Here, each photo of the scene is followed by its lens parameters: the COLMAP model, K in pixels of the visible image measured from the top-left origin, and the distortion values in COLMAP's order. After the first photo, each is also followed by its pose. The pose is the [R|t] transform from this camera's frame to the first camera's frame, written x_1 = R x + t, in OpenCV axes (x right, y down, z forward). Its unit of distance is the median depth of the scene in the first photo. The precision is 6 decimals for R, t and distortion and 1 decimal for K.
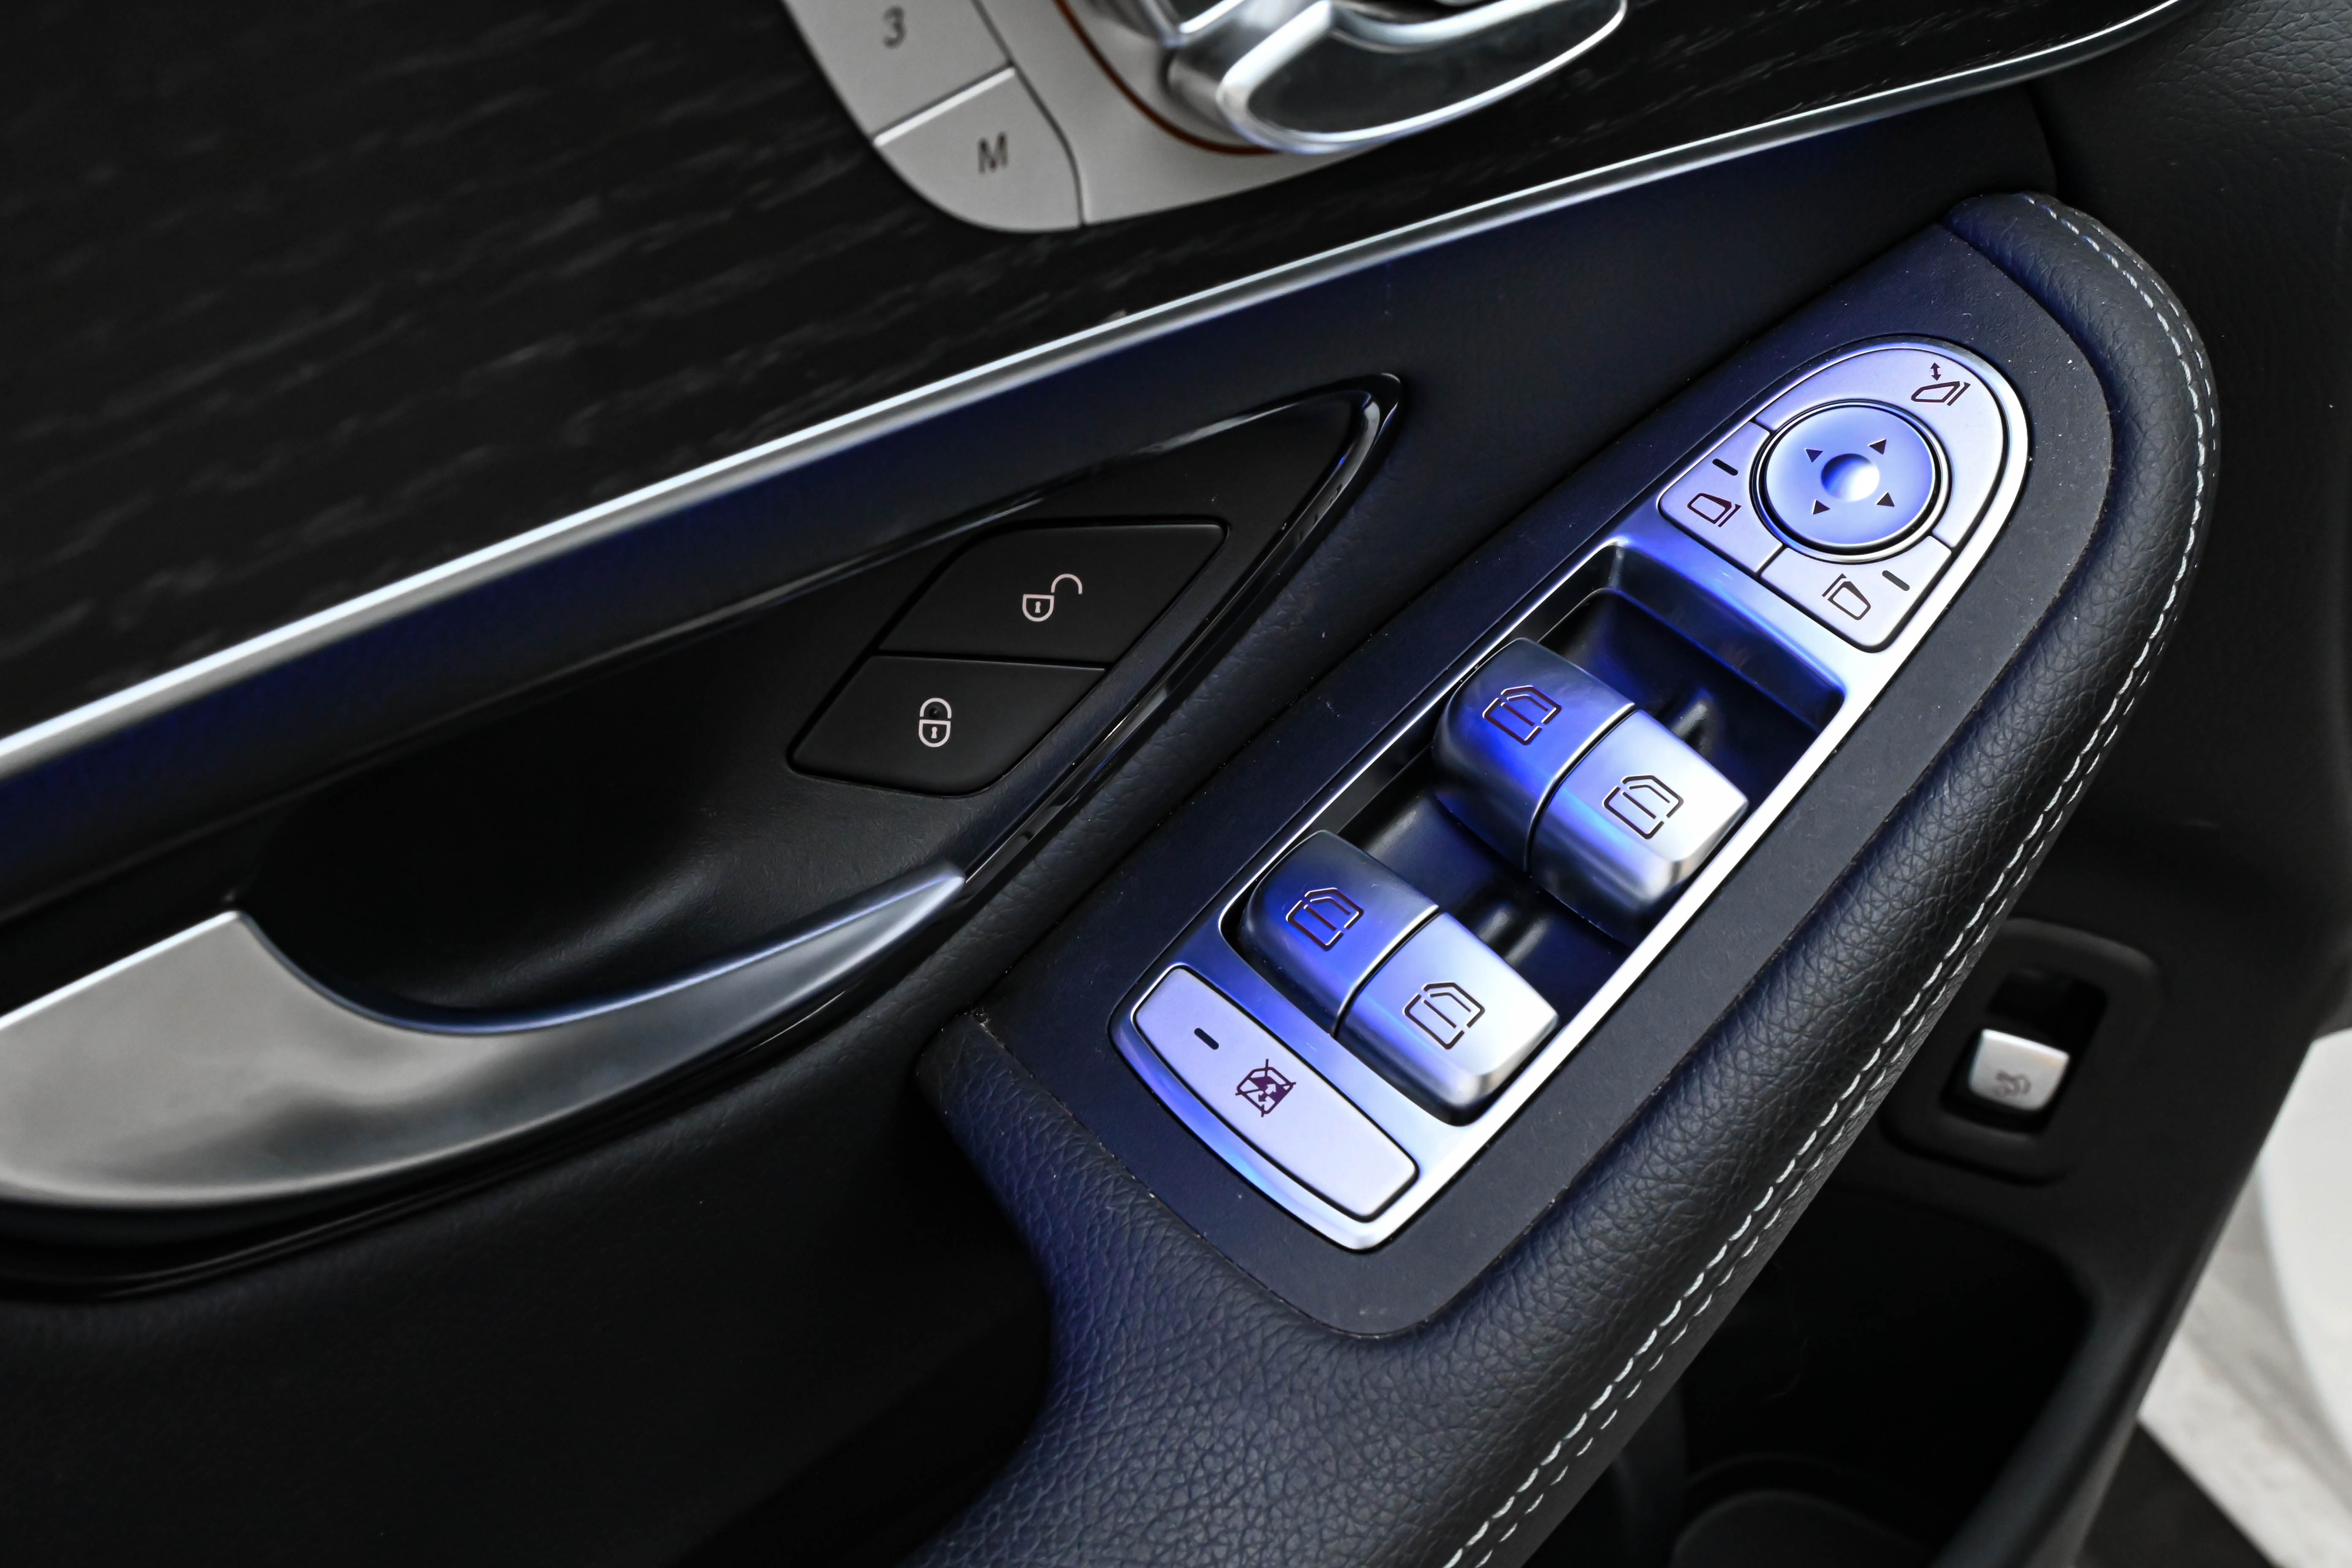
lens RADIAL K [[2930.2, 0, 1187.9], [0, 2930.2, 775.1], [0, 0, 1]] dist [0.015807, 0.000000]
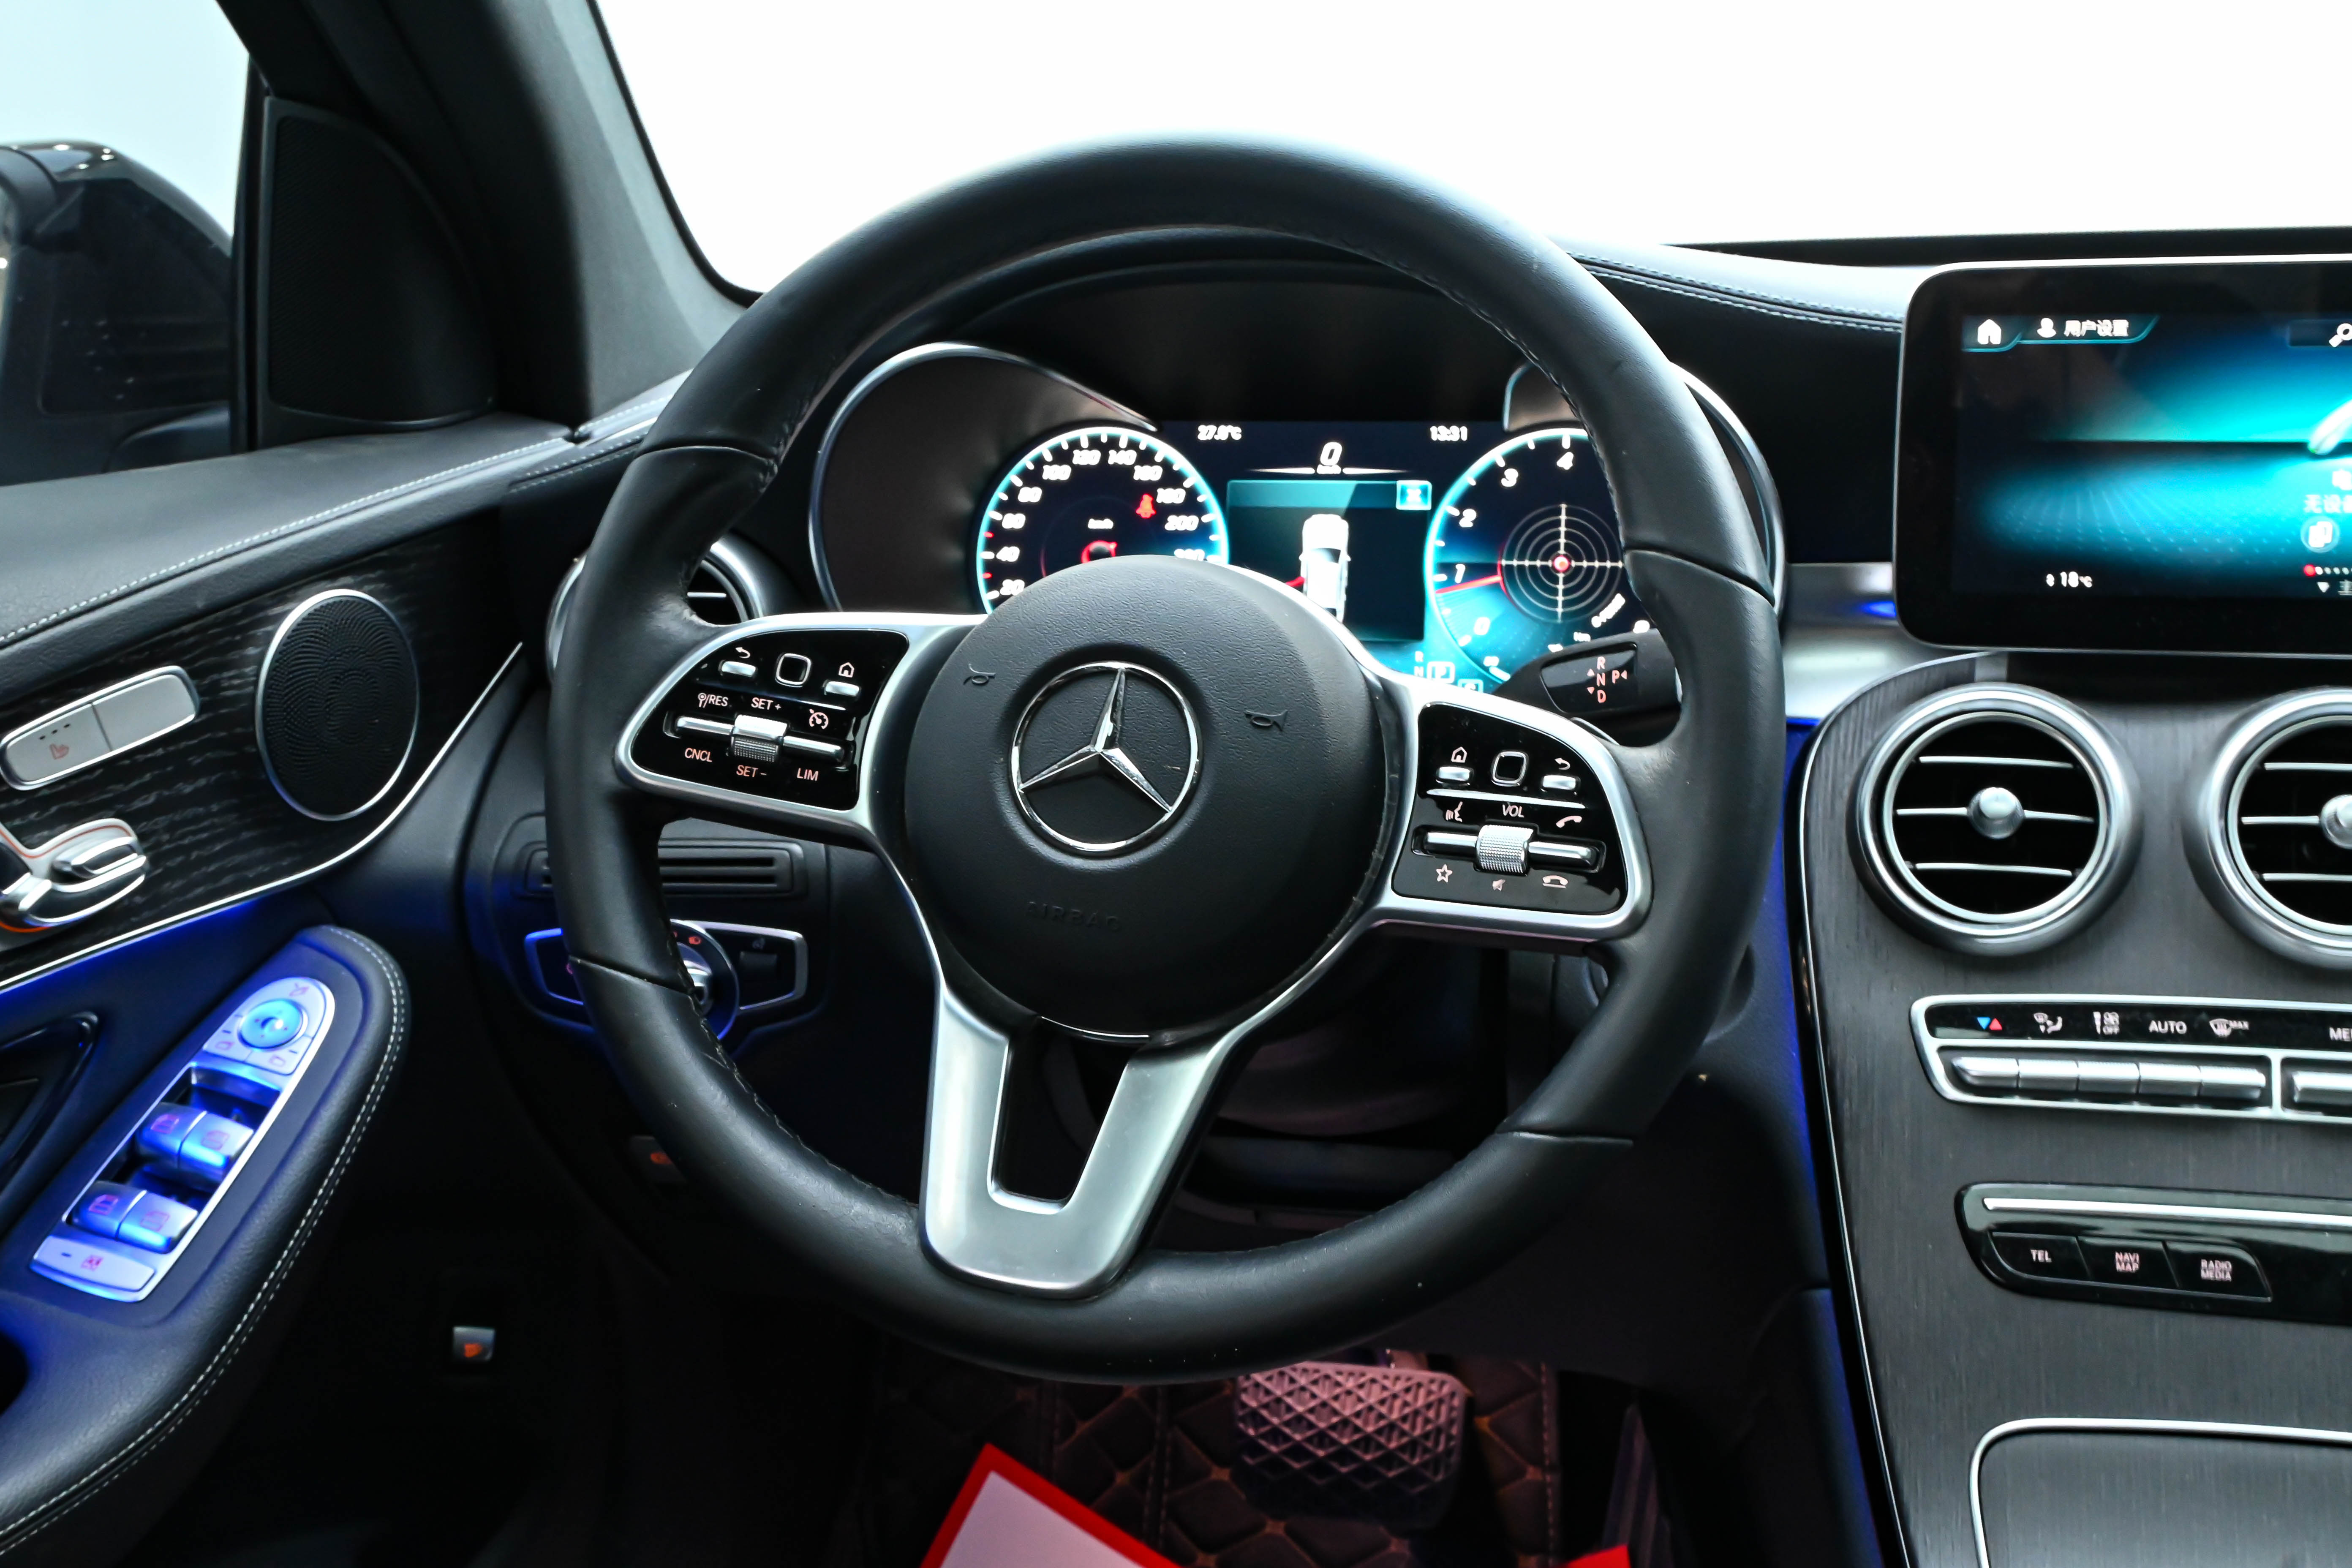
lens RADIAL K [[2681.7, 0, 1171.7], [0, 2681.7, 777.7], [0, 0, 1]] dist [0.017990, 0.000000]
pose [[0.880251, -0.154741, 0.448569, -0.142297], [0.294855, 0.919043, -0.261572, 0.634366], [-0.371778, 0.362512, 0.854615, -1.685167]]
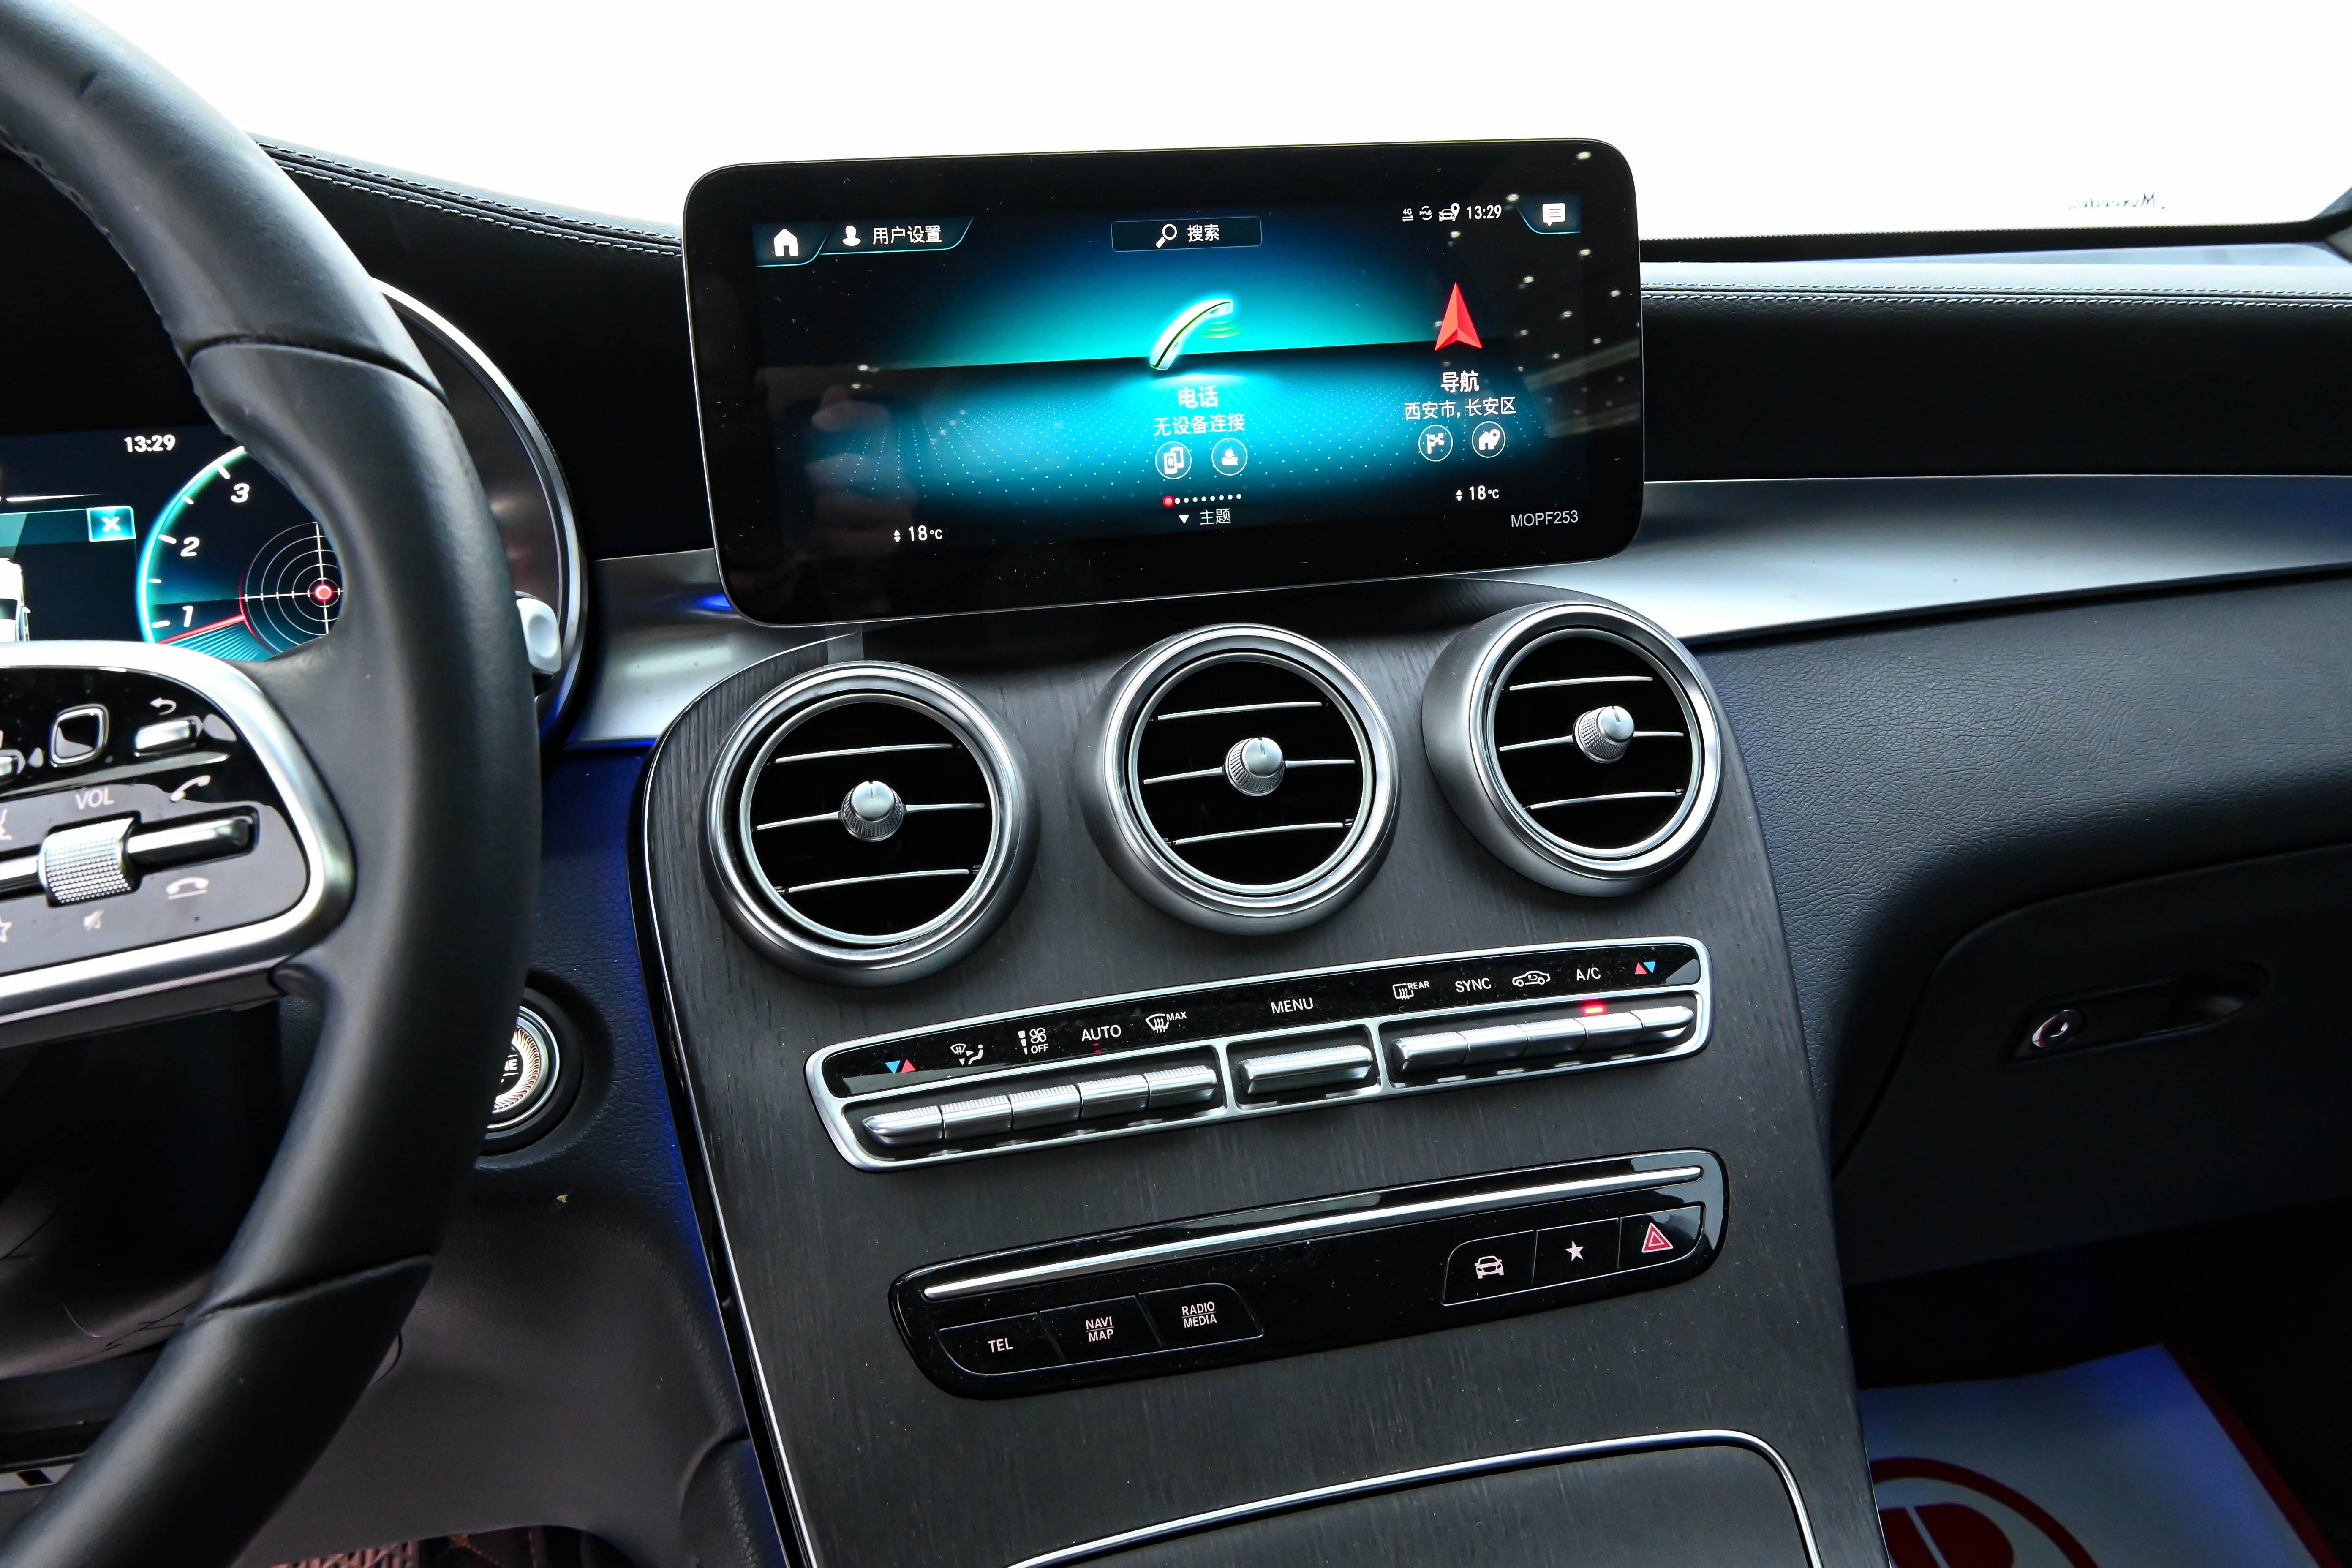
lens RADIAL K [[1869.1, 0, 1168.6], [0, 1869.1, 784.5], [0, 0, 1]] dist [0.016337, 0.003080]
pose [[0.569307, -0.225678, 0.790543, 0.617214], [0.504257, 0.855319, -0.118970, 0.509536], [-0.649318, 0.466368, 0.600739, -0.874511]]
